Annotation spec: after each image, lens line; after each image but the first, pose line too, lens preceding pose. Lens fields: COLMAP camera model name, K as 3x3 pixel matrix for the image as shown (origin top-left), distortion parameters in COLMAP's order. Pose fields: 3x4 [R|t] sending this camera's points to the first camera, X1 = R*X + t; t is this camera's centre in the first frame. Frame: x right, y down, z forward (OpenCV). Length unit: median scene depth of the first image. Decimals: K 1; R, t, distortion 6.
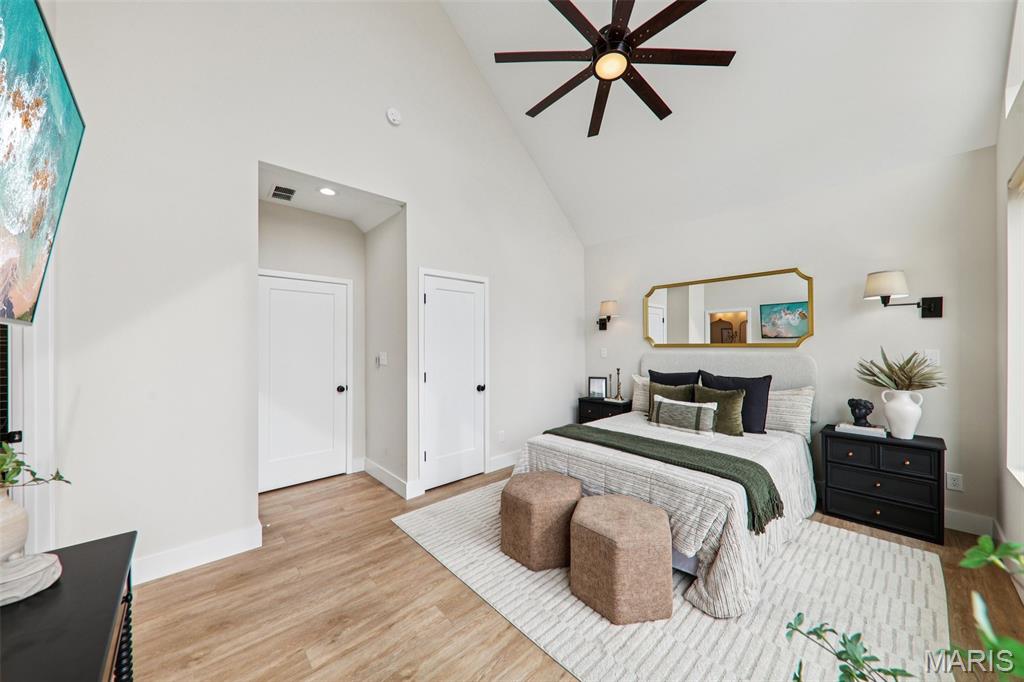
lens RADIAL K [[354.0, 0, 511.7], [0, 354.0, 344.5], [0, 0, 1]] dist [0.007388, -0.004919]
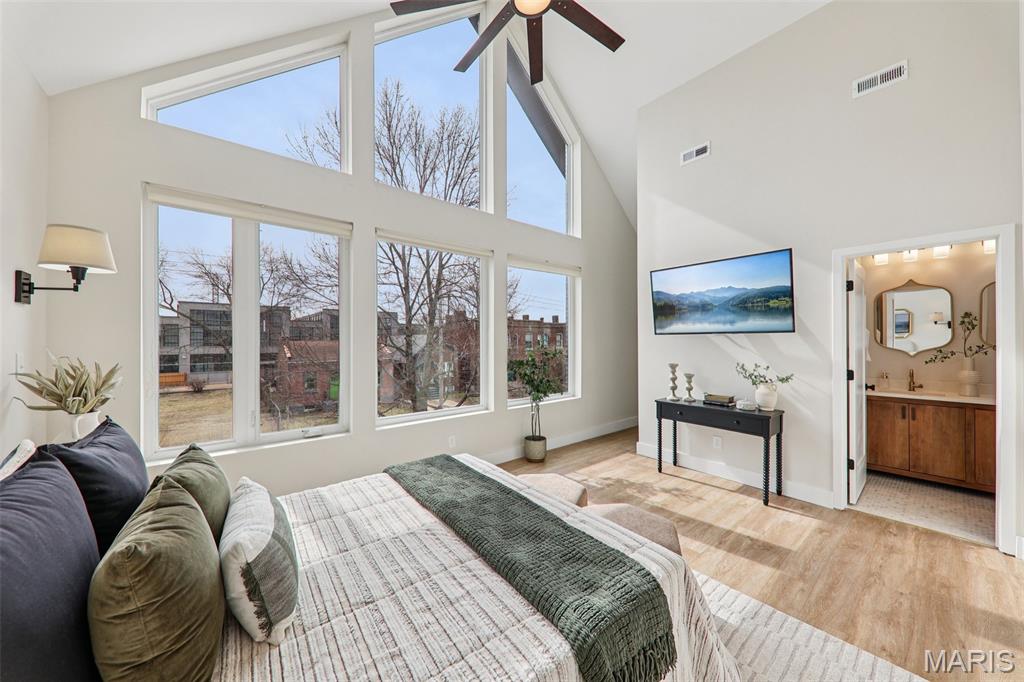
lens RADIAL K [[354.0, 0, 510.8], [0, 354.0, 339.5], [0, 0, 1]] dist [0.007388, -0.004919]
pose [[-0.997569, 0.007507, 0.069274, 0.246621], [0.007009, 0.999948, -0.007440, 0.003883], [-0.069327, -0.006936, -0.997570, 1.614095]]
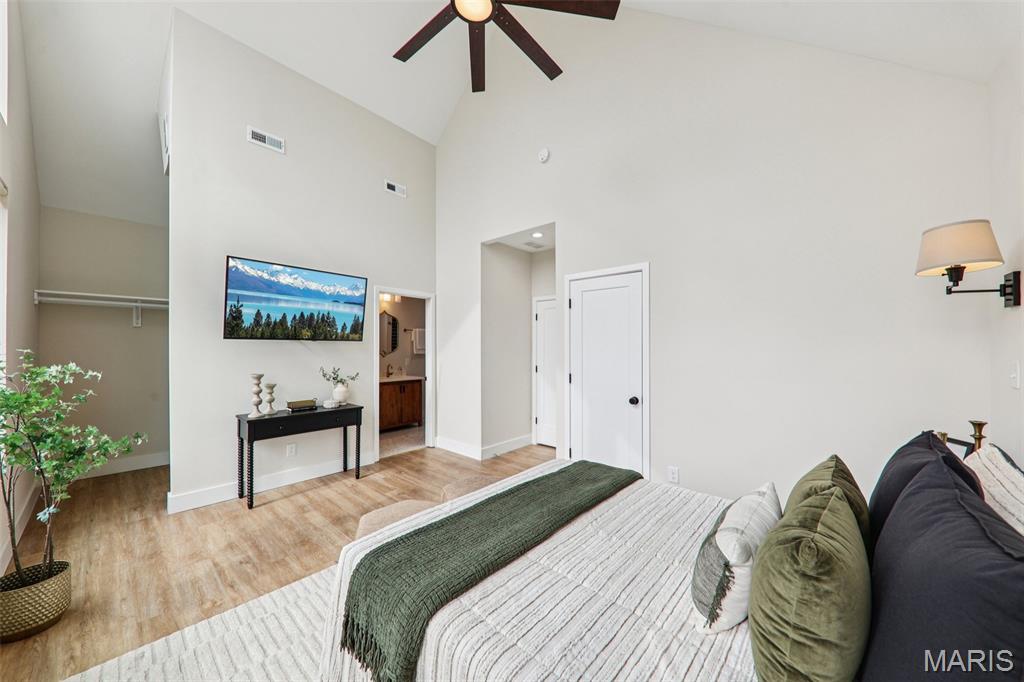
lens RADIAL K [[354.0, 0, 511.4], [0, 354.0, 345.5], [0, 0, 1]] dist [0.007388, -0.004919]
pose [[0.111046, 0.001418, -0.993814, 0.983034], [-0.001660, 0.999998, 0.001241, -0.006044], [0.993814, 0.001512, 0.111048, 0.883868]]
